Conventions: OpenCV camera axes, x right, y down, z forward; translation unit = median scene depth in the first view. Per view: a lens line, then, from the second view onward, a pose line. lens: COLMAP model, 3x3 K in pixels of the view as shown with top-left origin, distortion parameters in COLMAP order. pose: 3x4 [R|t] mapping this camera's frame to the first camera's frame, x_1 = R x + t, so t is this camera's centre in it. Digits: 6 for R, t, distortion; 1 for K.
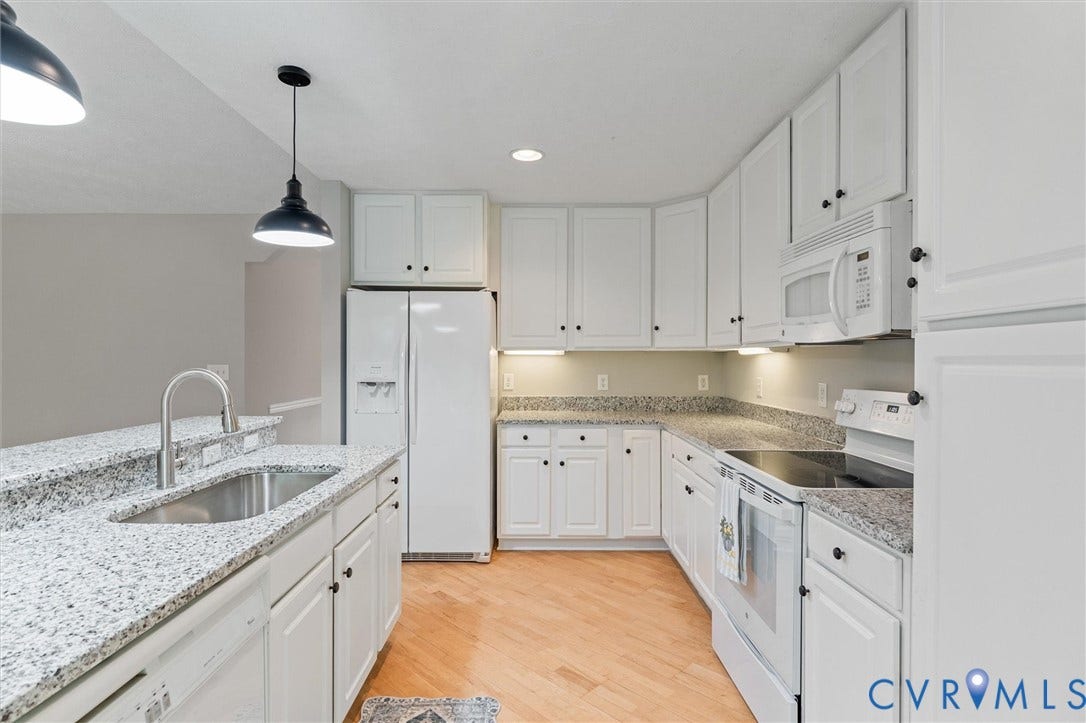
lens RADIAL K [[547.7, 0, 540.0], [0, 547.7, 366.5], [0, 0, 1]] dist [-0.002480, 0.000069]
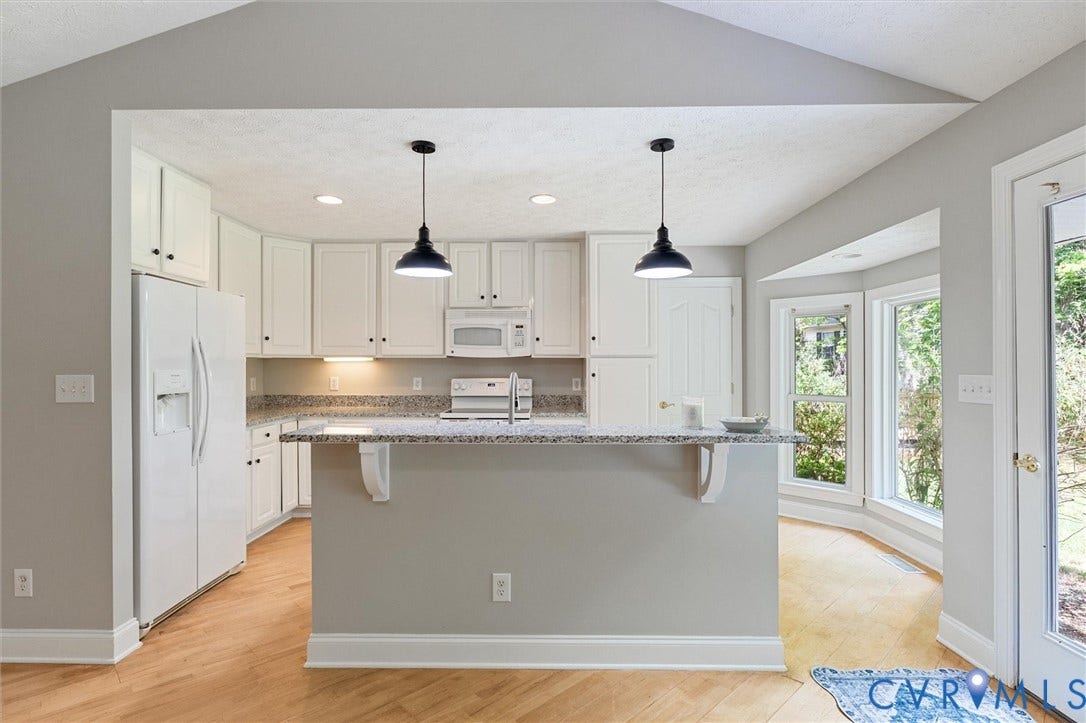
lens RADIAL K [[547.7, 0, 540.0], [0, 547.7, 366.5], [0, 0, 1]] dist [-0.002480, 0.000069]
pose [[0.015721, -0.005916, 0.999859, -1.735978], [0.011762, 0.999914, 0.005732, -0.016142], [-0.999807, 0.011670, 0.015789, 0.708912]]
